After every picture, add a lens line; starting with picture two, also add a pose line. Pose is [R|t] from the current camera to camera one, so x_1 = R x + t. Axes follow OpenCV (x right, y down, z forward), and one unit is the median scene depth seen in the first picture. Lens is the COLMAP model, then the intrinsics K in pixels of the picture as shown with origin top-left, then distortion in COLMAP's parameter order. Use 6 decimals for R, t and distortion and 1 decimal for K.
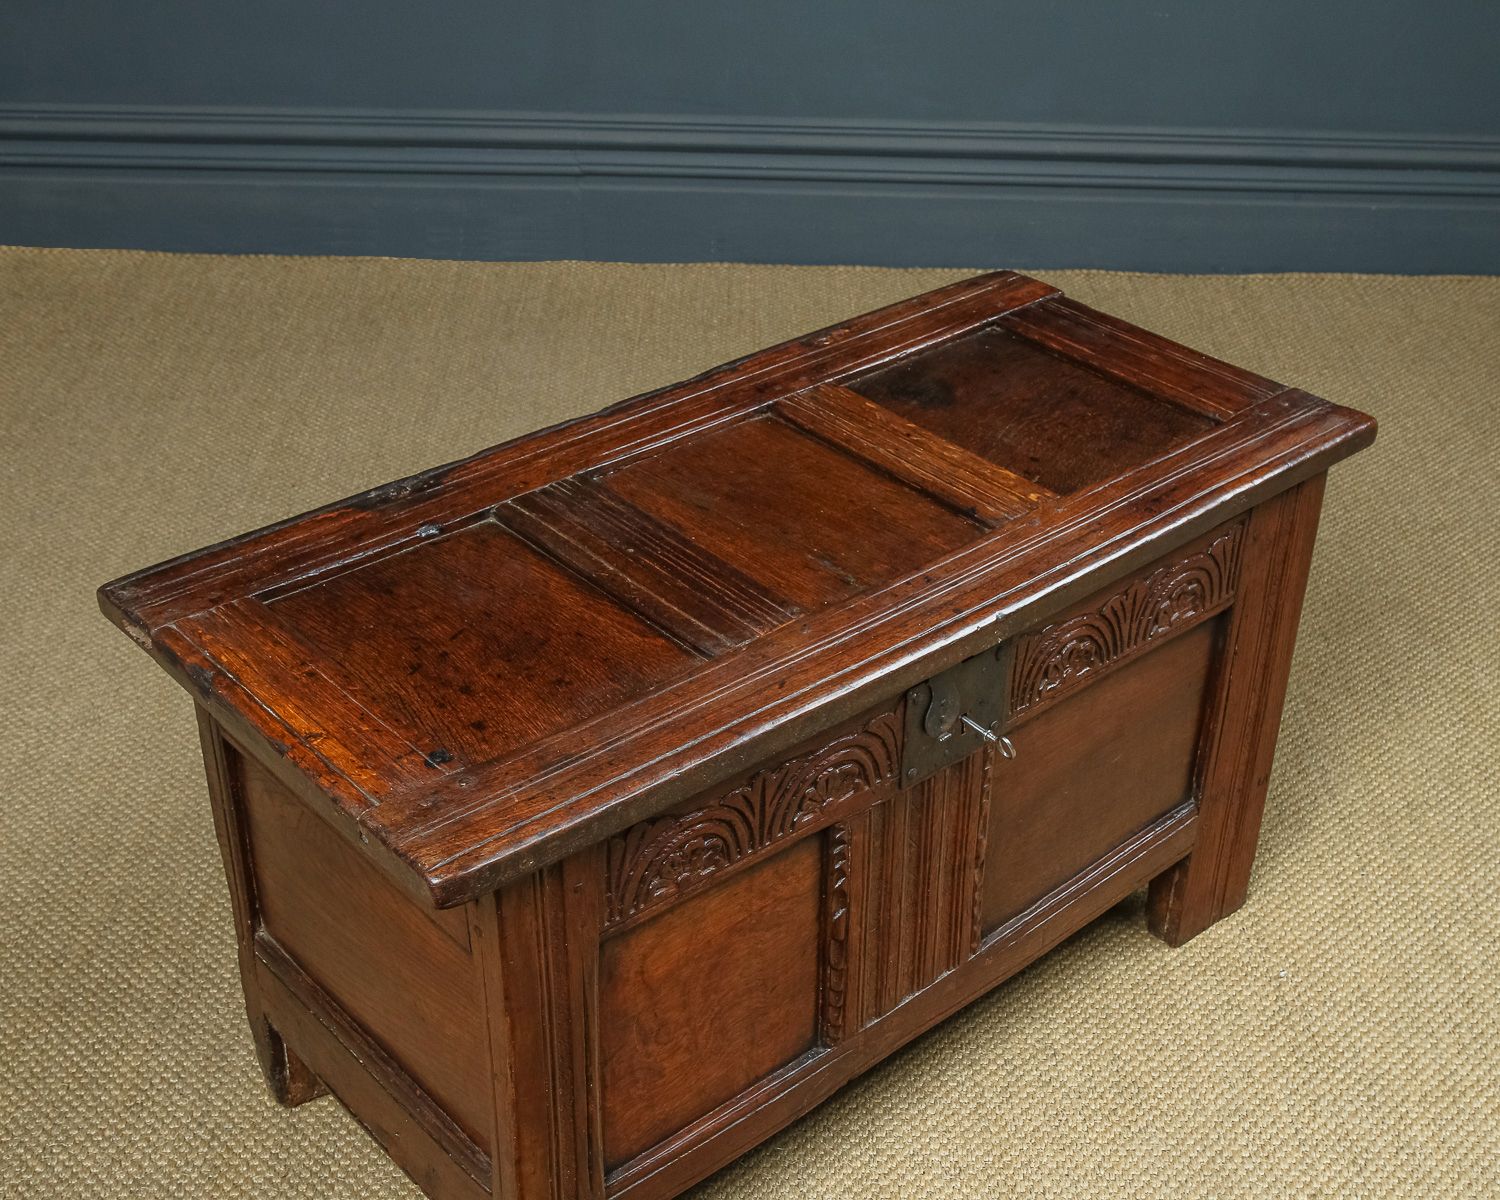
lens RADIAL K [[2025.5, 0, 877.4], [0, 2025.5, 551.6], [0, 0, 1]] dist [-0.011929, 0.000000]
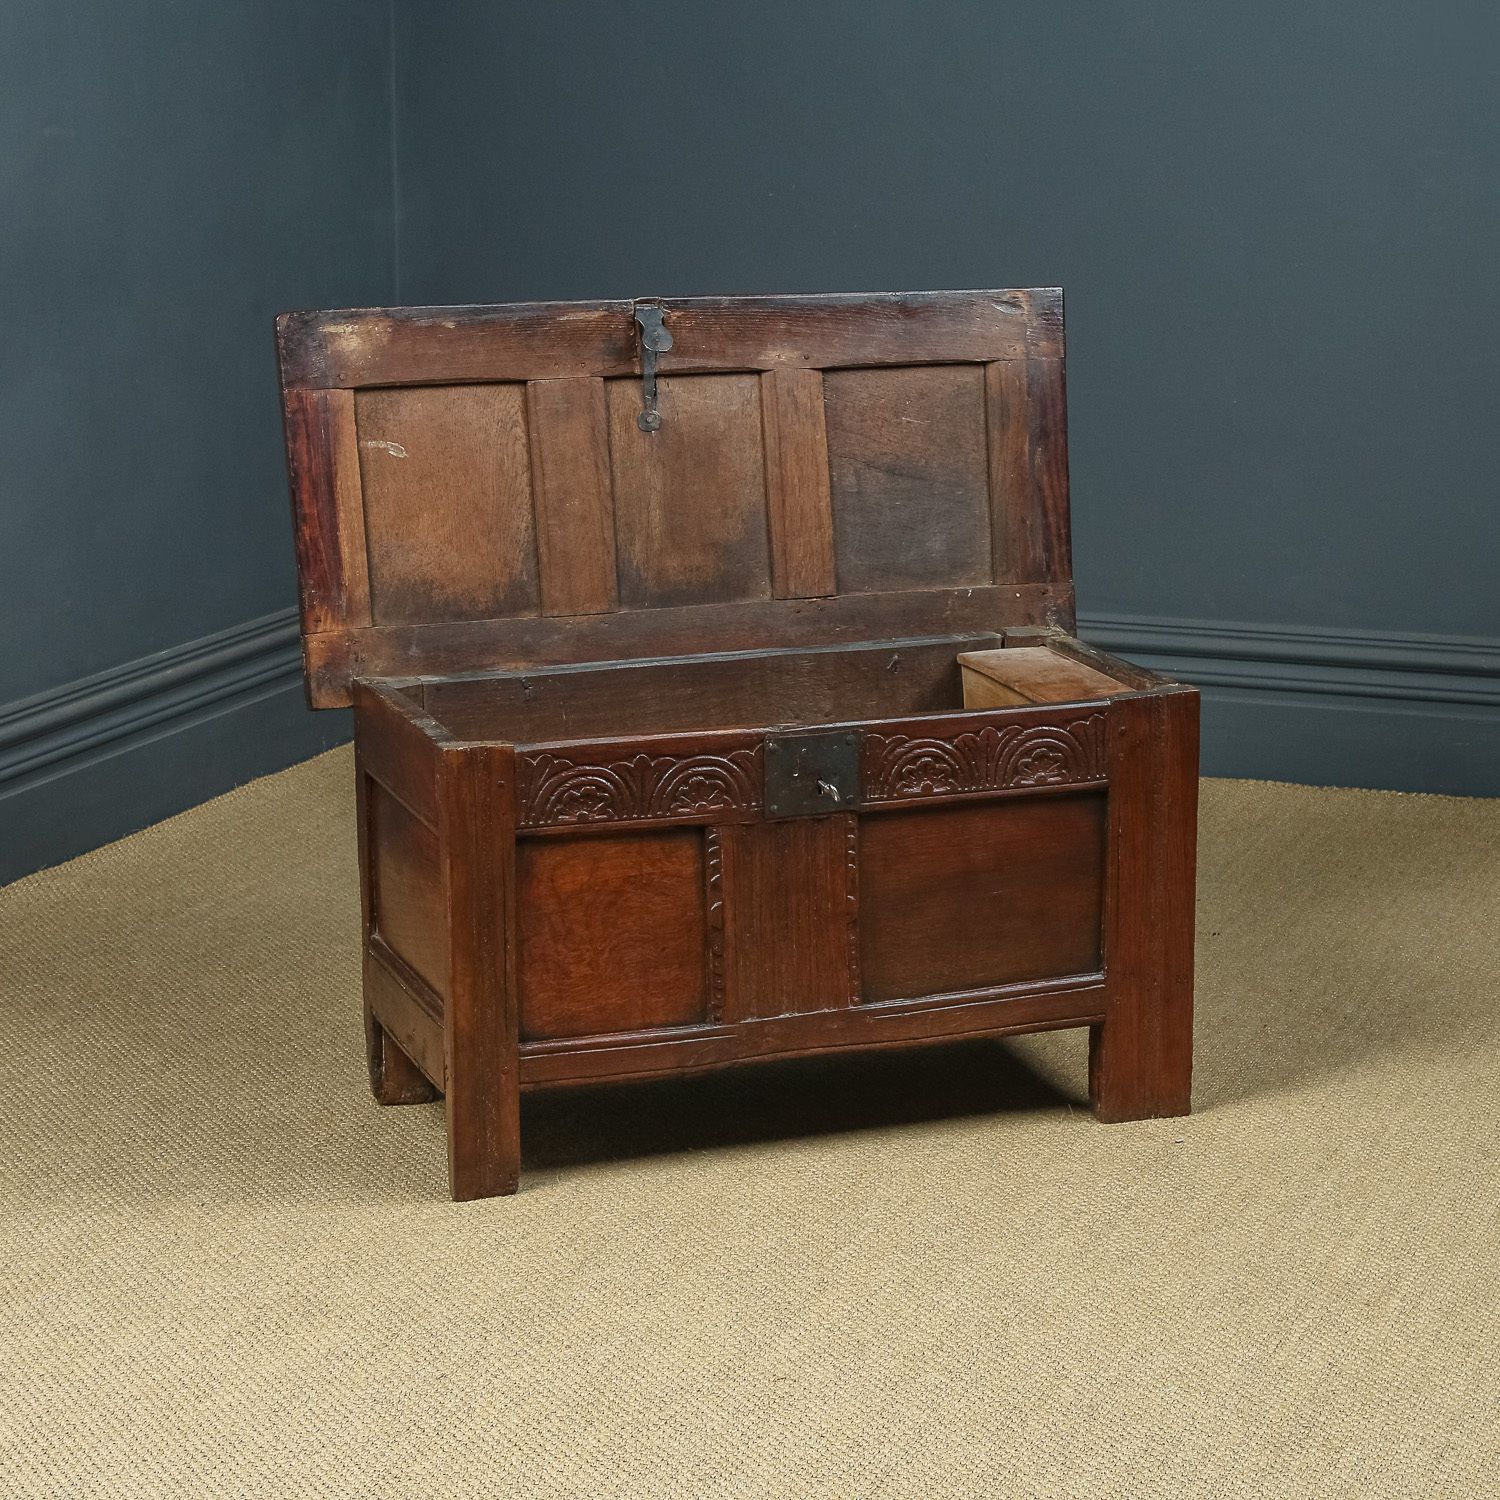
lens RADIAL K [[3978.5, 0, 831.4], [0, 3978.5, 717.4], [0, 0, 1]] dist [0.028518, 0.000000]
pose [[0.918389, 0.034770, -0.394147, 1.200846], [-0.159157, 0.944455, -0.287531, 0.880113], [0.362257, 0.326797, 0.872911, -1.518869]]
